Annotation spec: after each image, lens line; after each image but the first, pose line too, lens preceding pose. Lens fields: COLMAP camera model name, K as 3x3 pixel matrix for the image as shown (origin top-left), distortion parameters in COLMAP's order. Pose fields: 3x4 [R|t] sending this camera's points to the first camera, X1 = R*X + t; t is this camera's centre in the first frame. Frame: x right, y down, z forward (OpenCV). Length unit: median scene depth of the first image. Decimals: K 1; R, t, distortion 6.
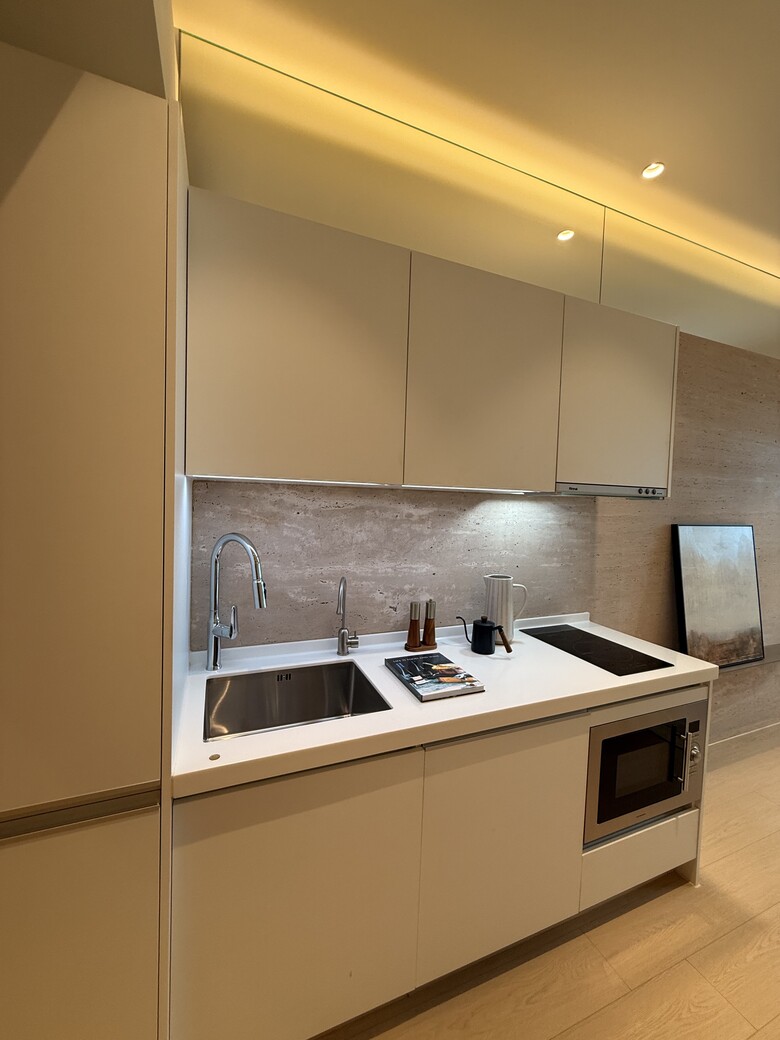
lens RADIAL K [[412.3, 0, 390.0], [0, 412.3, 520.0], [0, 0, 1]] dist [-0.002167, 0.000128]
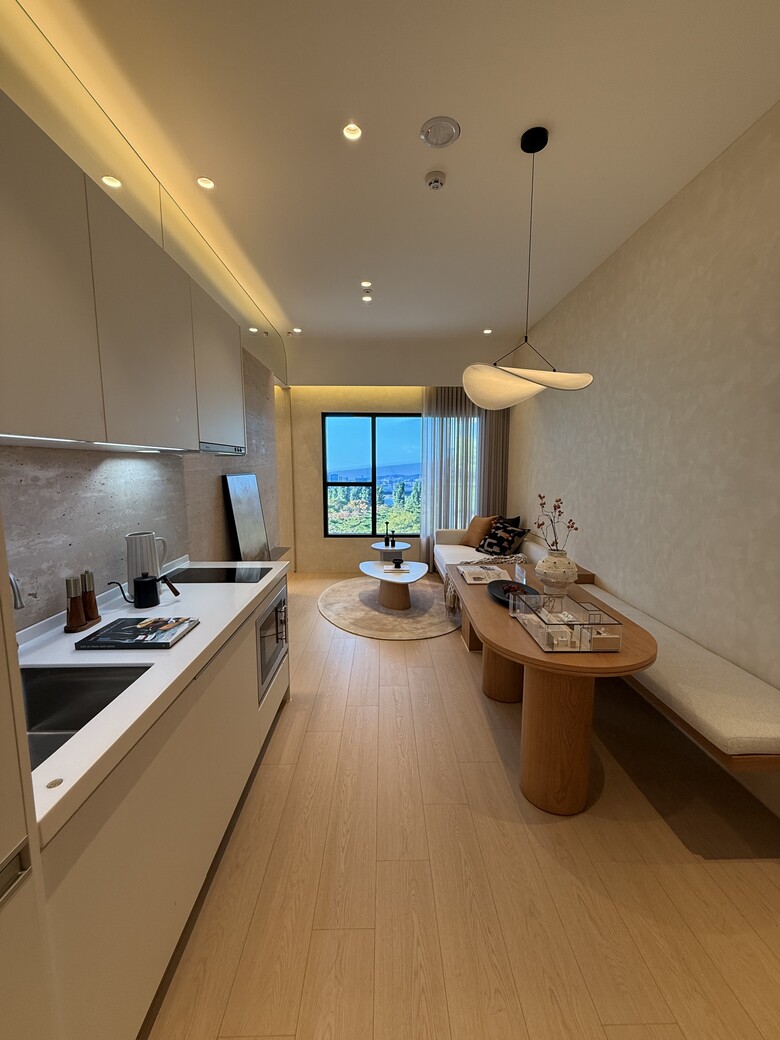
lens RADIAL K [[412.3, 0, 390.0], [0, 412.3, 520.0], [0, 0, 1]] dist [-0.002167, 0.000128]
pose [[0.363463, -0.153629, 0.918854, -0.451383], [0.057896, 0.988128, 0.142310, -0.006085], [-0.929808, 0.001473, 0.368042, 0.047906]]
